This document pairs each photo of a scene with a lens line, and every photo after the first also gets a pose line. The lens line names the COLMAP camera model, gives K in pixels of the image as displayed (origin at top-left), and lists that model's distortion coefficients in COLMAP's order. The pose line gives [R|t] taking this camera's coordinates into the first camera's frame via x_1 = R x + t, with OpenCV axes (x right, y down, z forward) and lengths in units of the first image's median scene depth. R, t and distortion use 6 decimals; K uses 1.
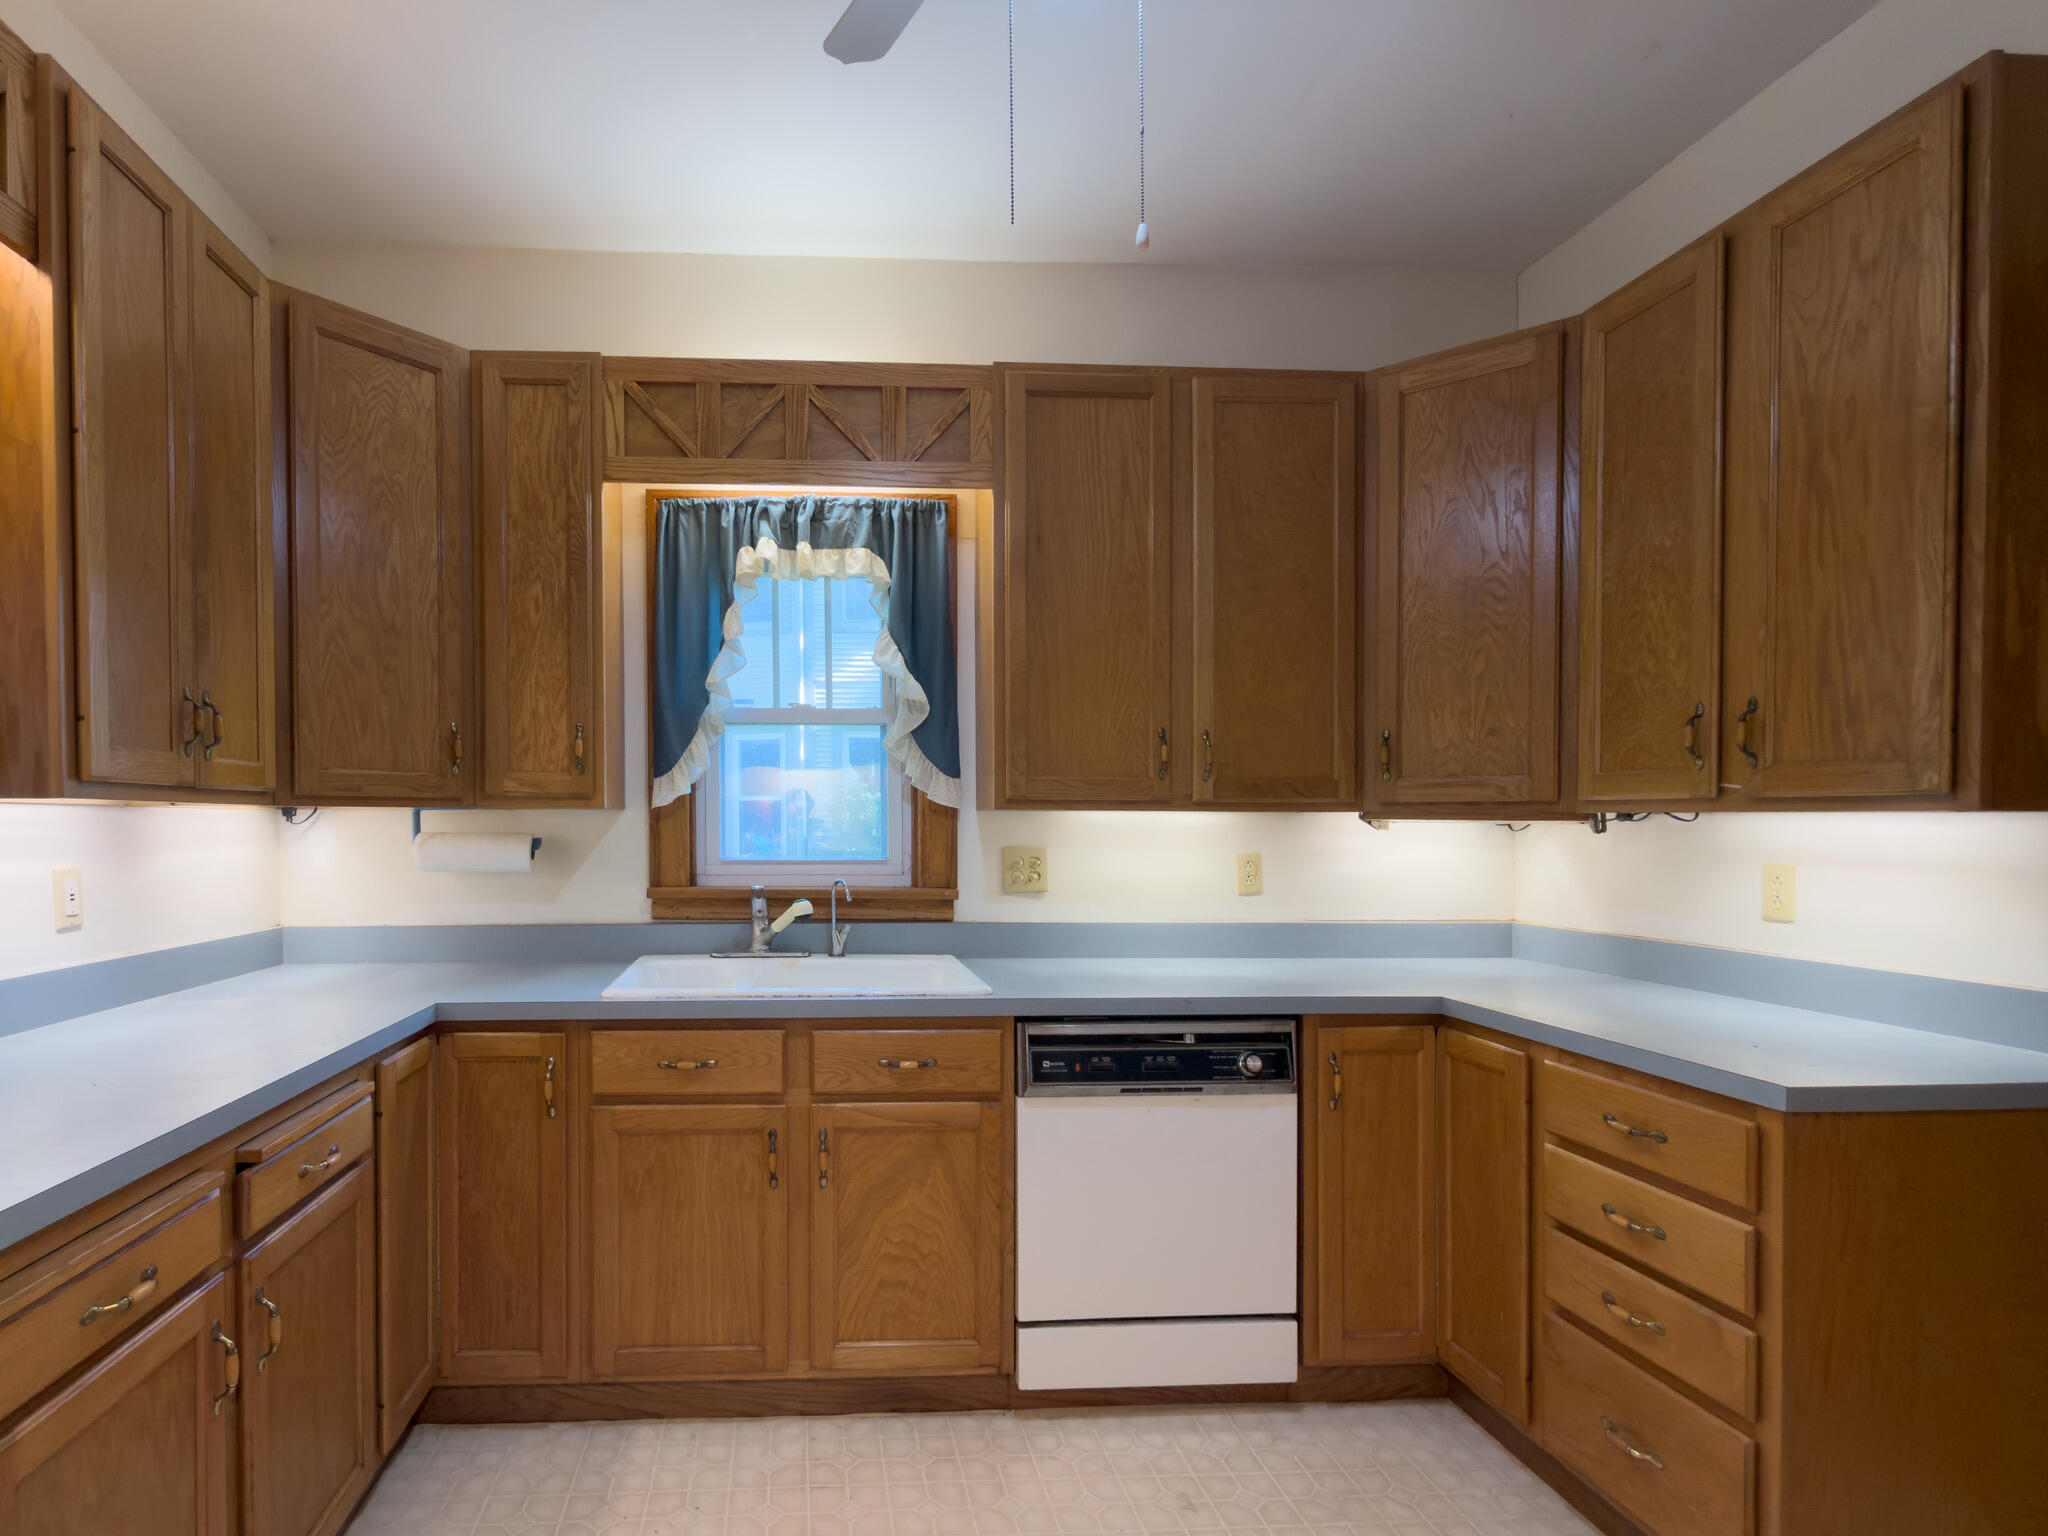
lens RADIAL K [[1029.1, 0, 843.5], [0, 1029.1, 805.8], [0, 0, 1]] dist [-0.001886, -0.000268]
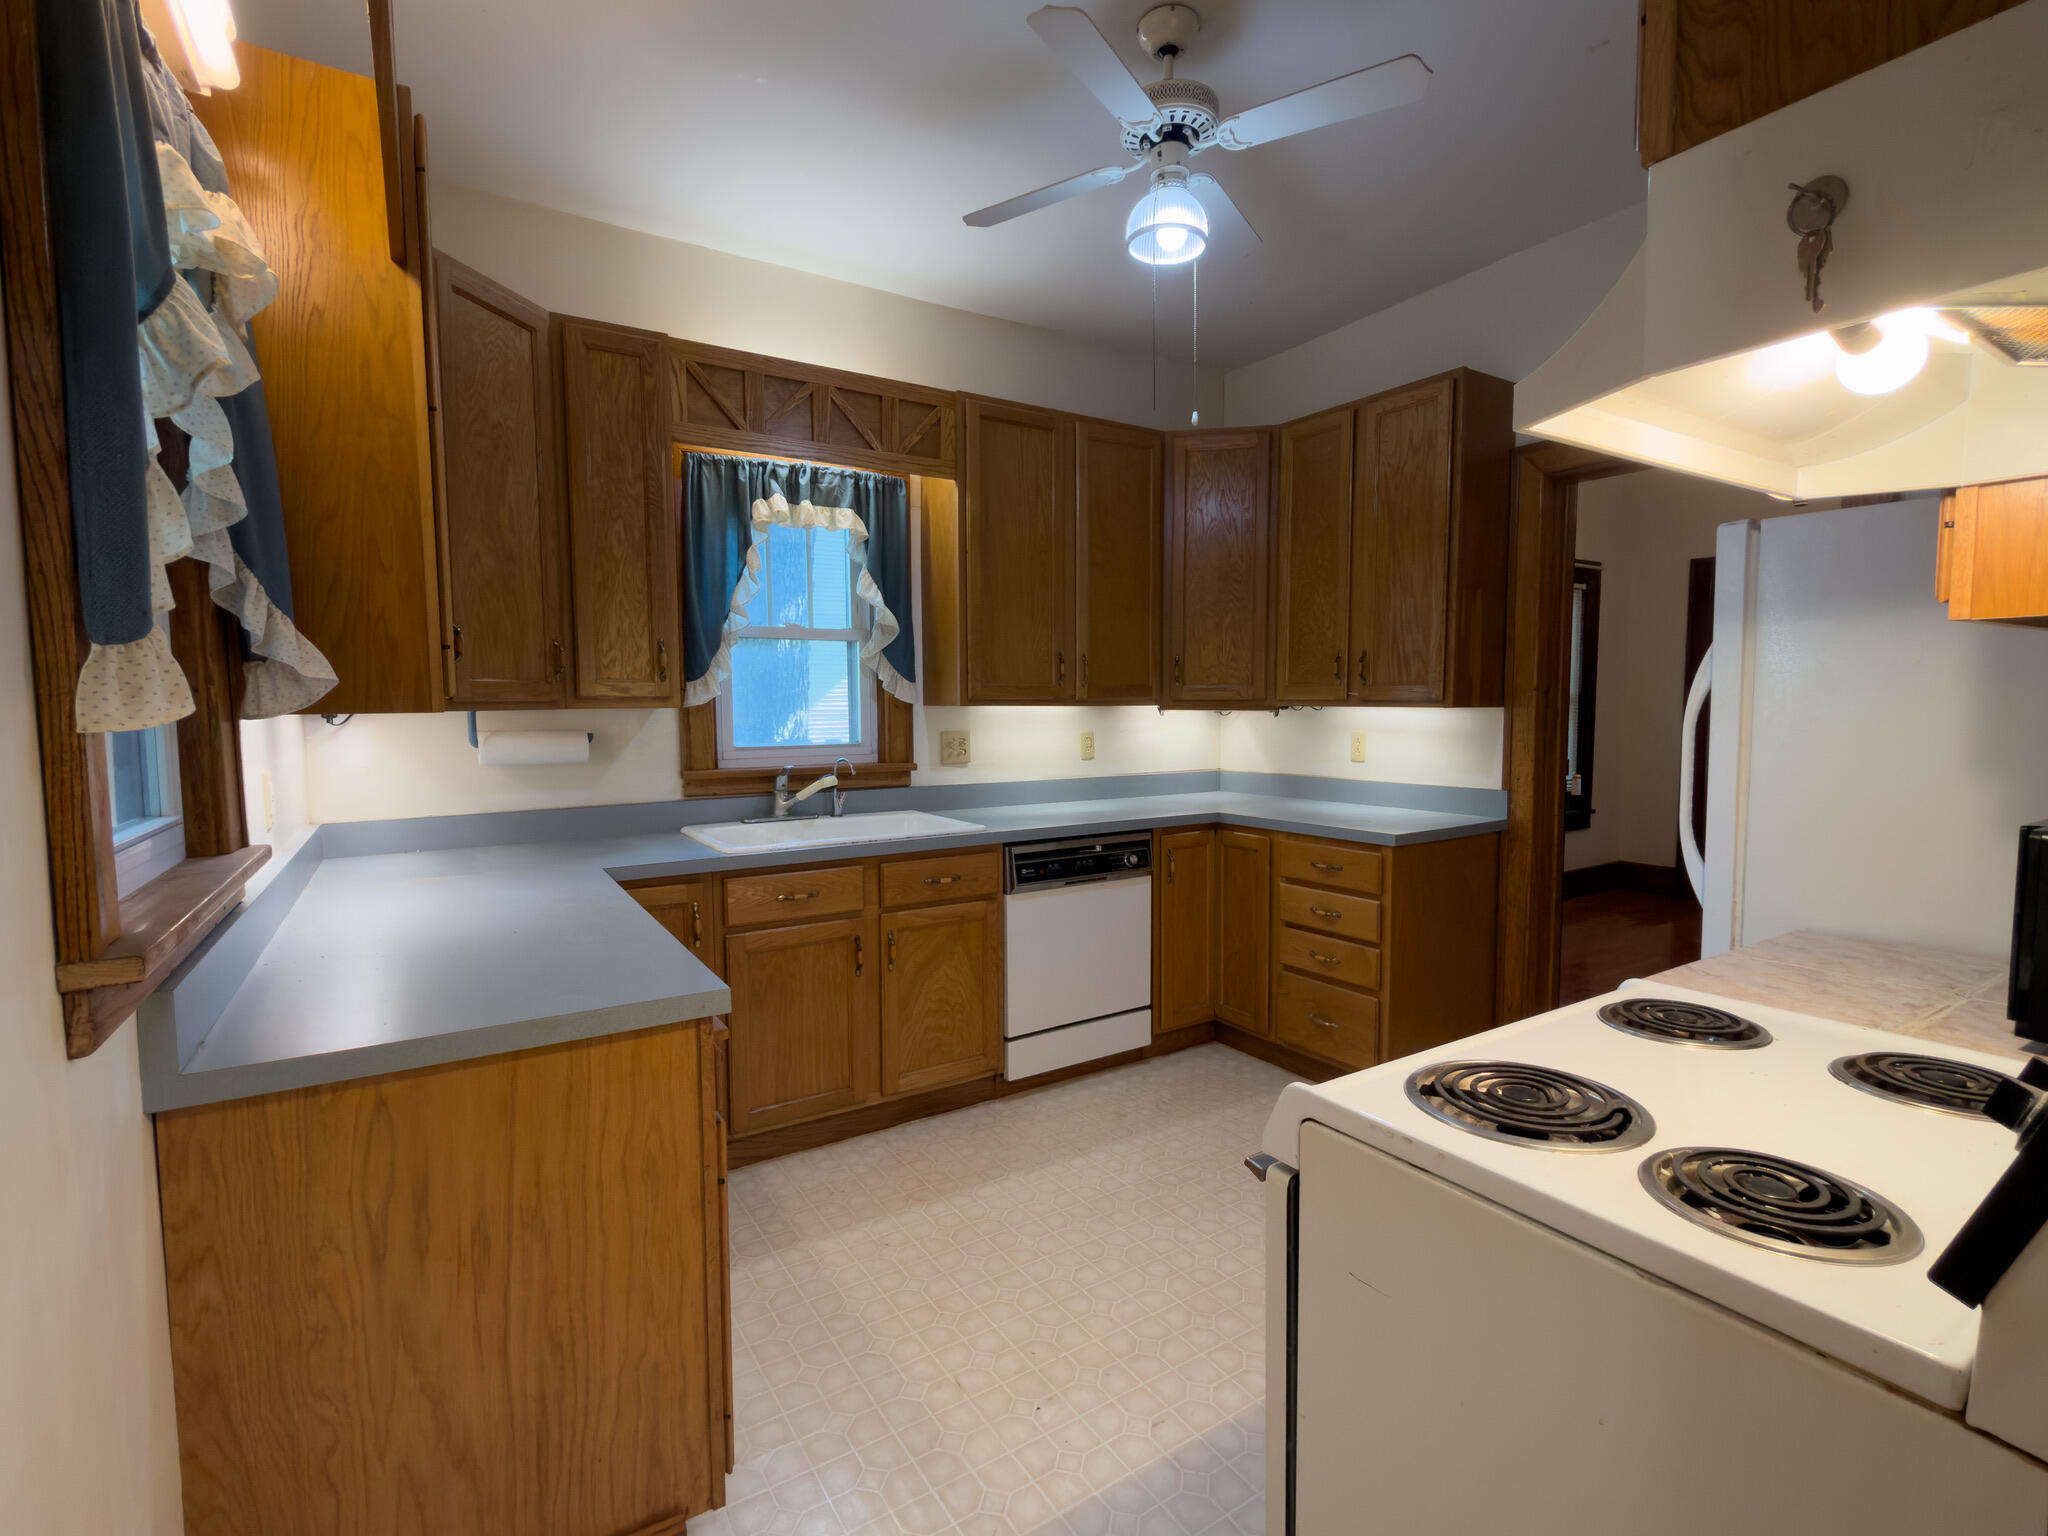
lens RADIAL K [[953.8, 0, 1031.1], [0, 953.8, 730.6], [0, 0, 1]] dist [0.000395, 0.000069]
pose [[0.868085, -0.021711, 0.495940, -0.439964], [-0.000763, 0.998984, 0.045069, -0.023324], [-0.496415, -0.039502, 0.867186, -0.214936]]
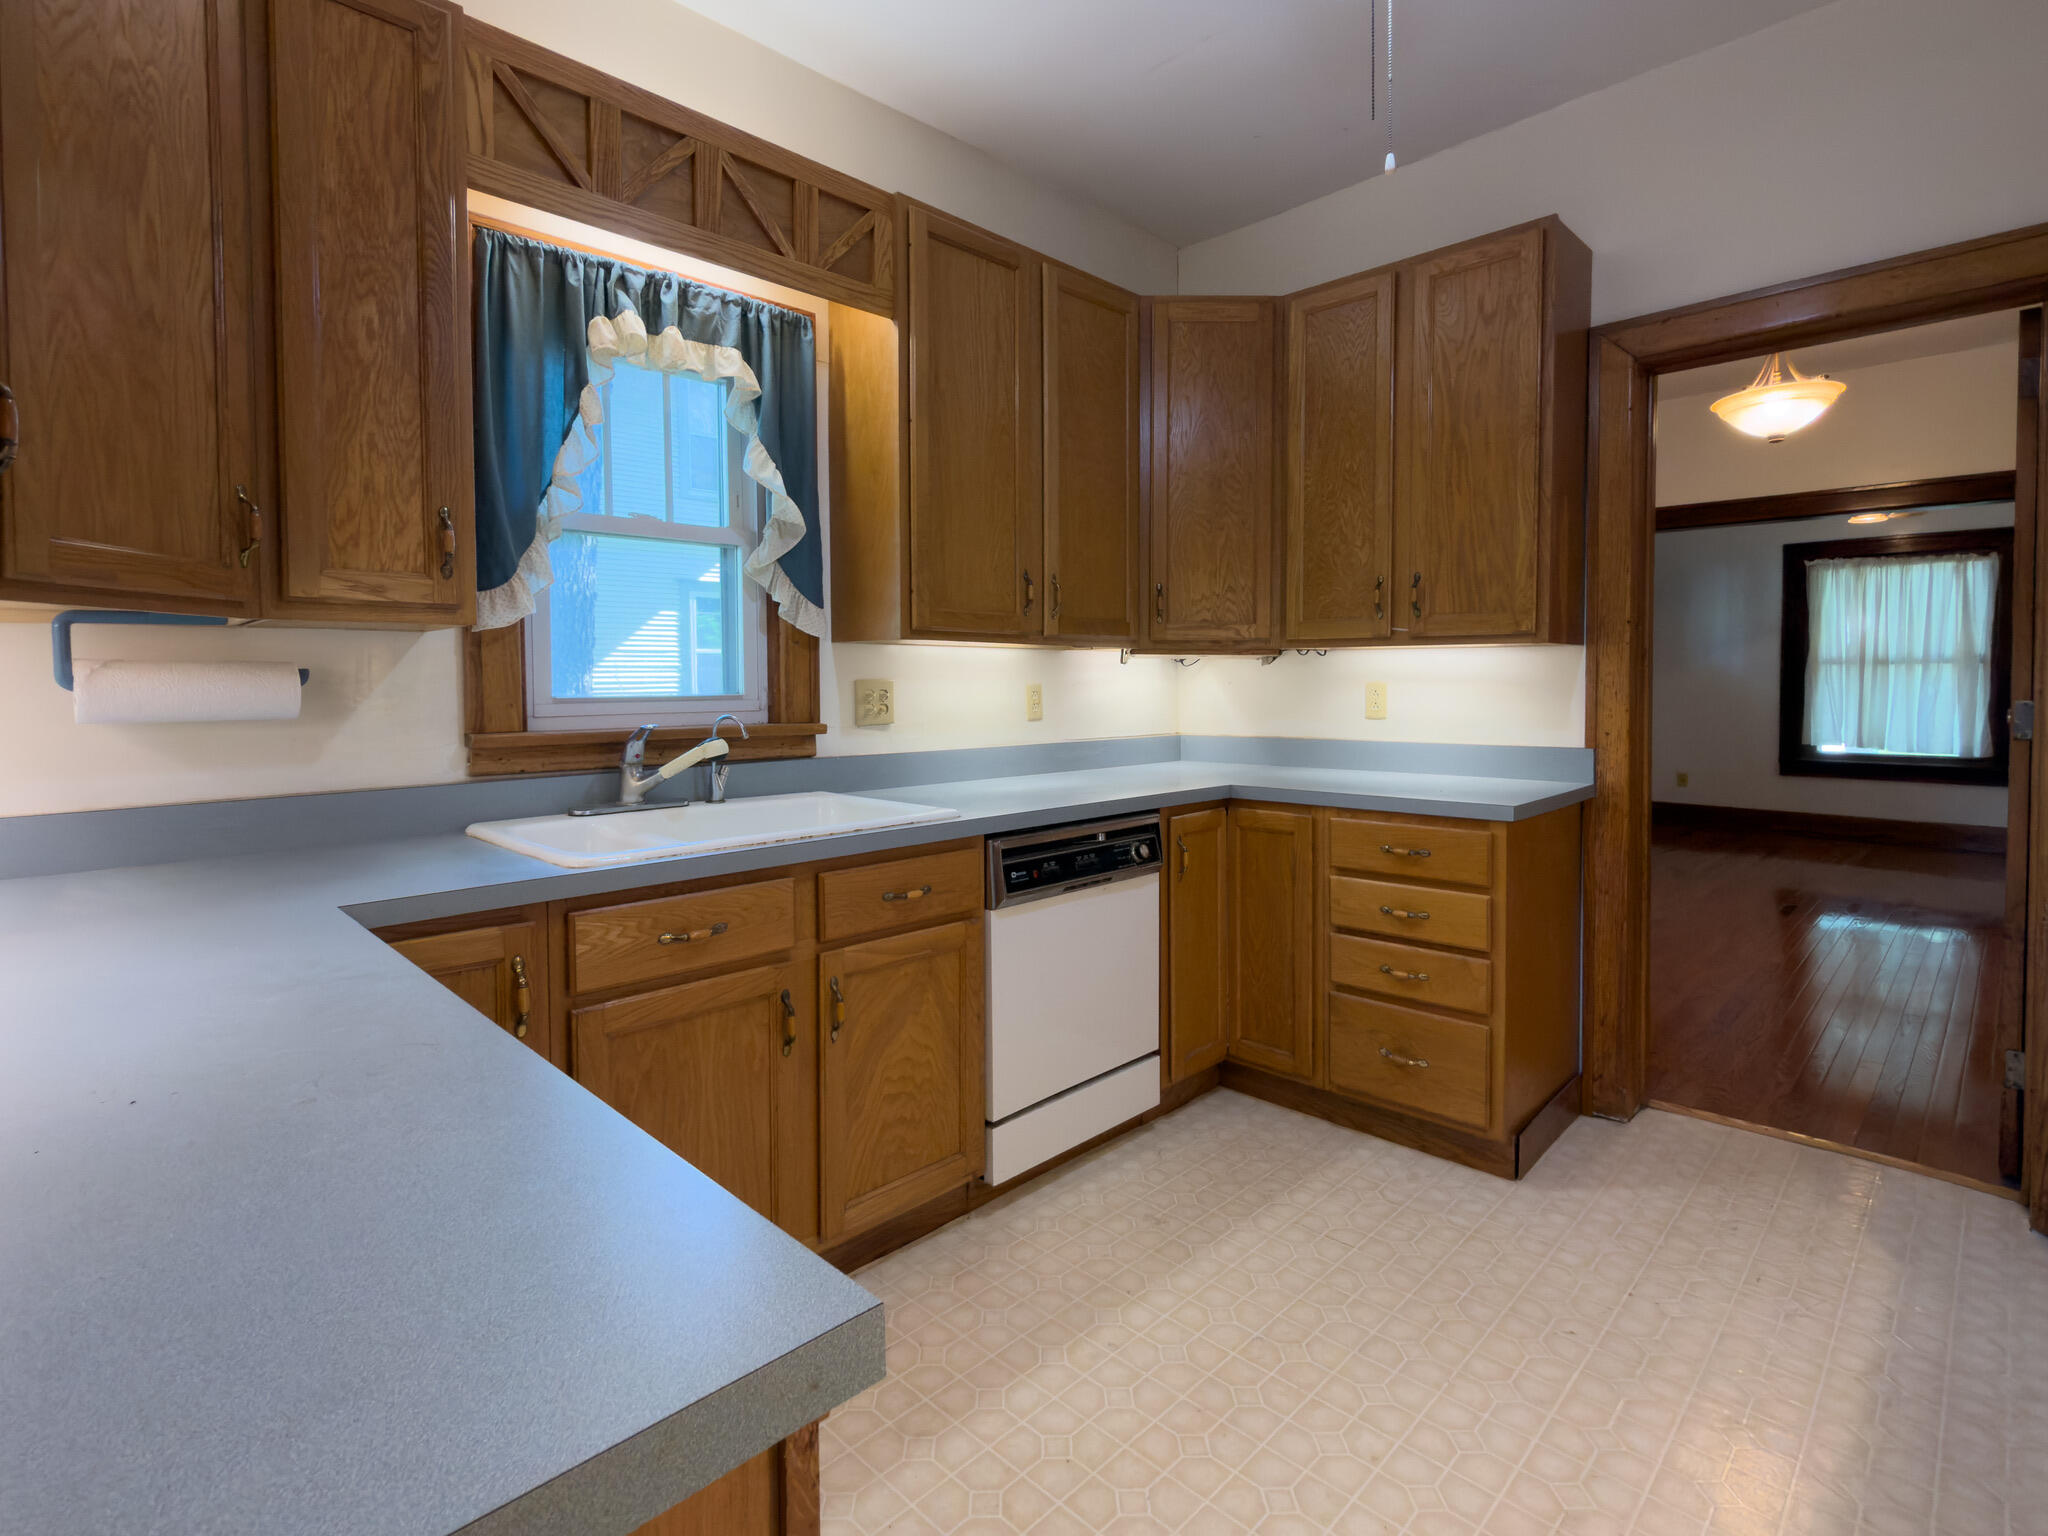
lens RADIAL K [[1000.8, 0, 1034.6], [0, 1000.8, 679.8], [0, 0, 1]] dist [-0.000079, -0.000674]
pose [[0.736998, -0.005112, 0.675876, -0.427471], [-0.004286, 0.999916, 0.012236, 0.030866], [-0.675881, -0.011914, 0.736914, 0.193373]]
